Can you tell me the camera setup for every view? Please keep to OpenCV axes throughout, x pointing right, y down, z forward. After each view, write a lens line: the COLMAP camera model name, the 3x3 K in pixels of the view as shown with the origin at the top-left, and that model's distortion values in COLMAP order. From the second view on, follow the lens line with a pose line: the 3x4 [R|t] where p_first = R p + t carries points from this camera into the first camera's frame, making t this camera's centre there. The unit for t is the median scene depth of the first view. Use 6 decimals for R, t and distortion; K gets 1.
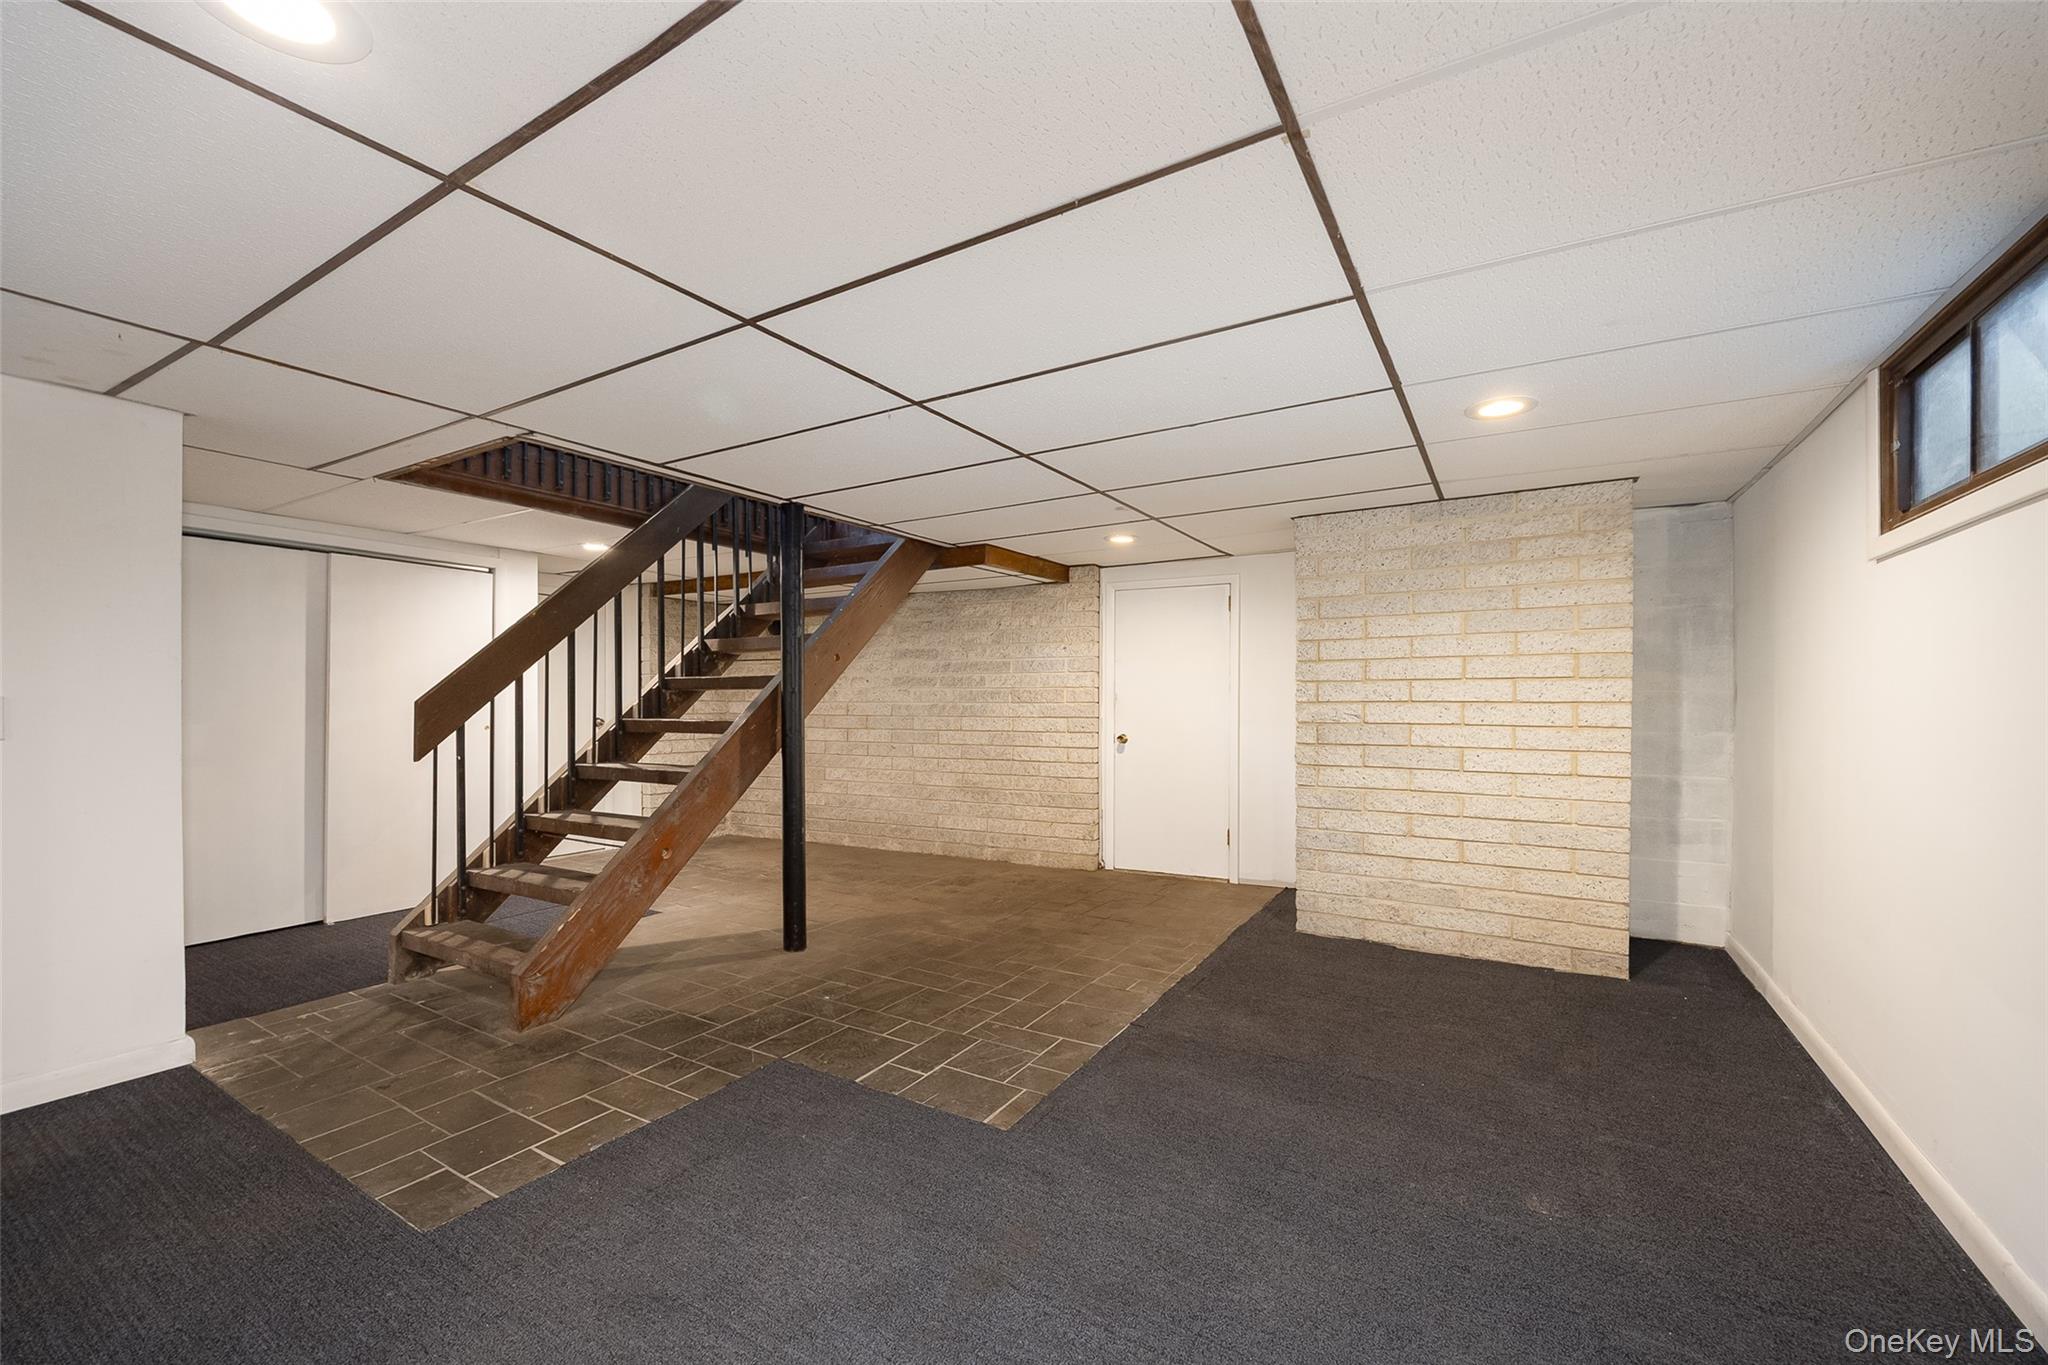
lens RADIAL K [[808.8, 0, 1010.3], [0, 808.8, 690.0], [0, 0, 1]] dist [-0.000080, 0.000046]
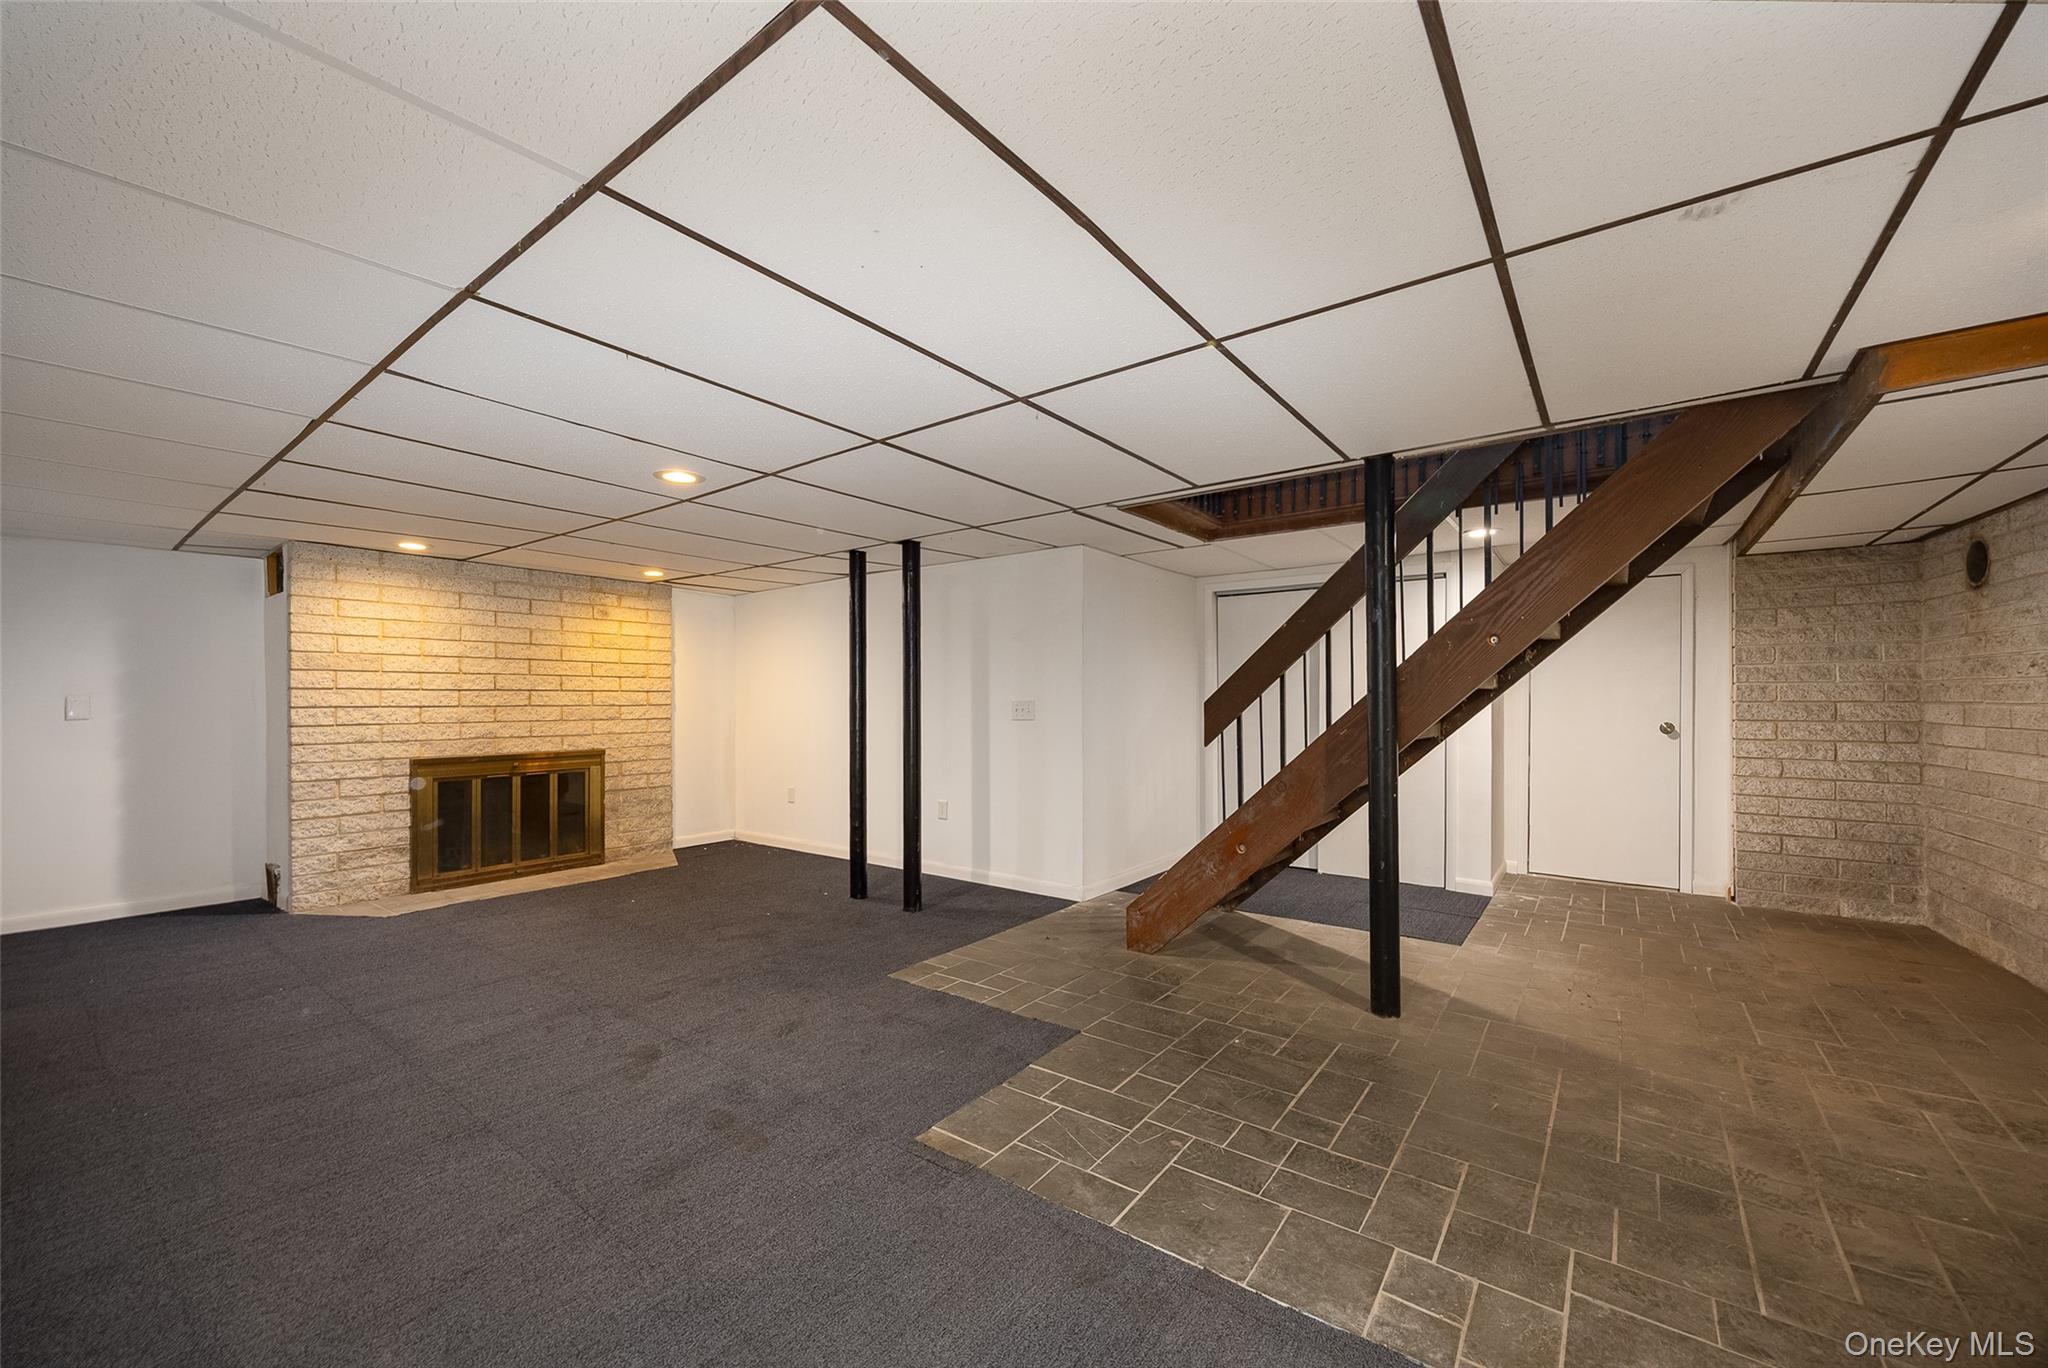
lens RADIAL K [[808.8, 0, 1010.3], [0, 808.8, 691.5], [0, 0, 1]] dist [-0.000080, 0.000046]
pose [[-0.103384, -0.013413, -0.994551, 0.645133], [0.015923, 0.999759, -0.015138, 0.010767], [0.994514, -0.017401, -0.103145, 0.815613]]
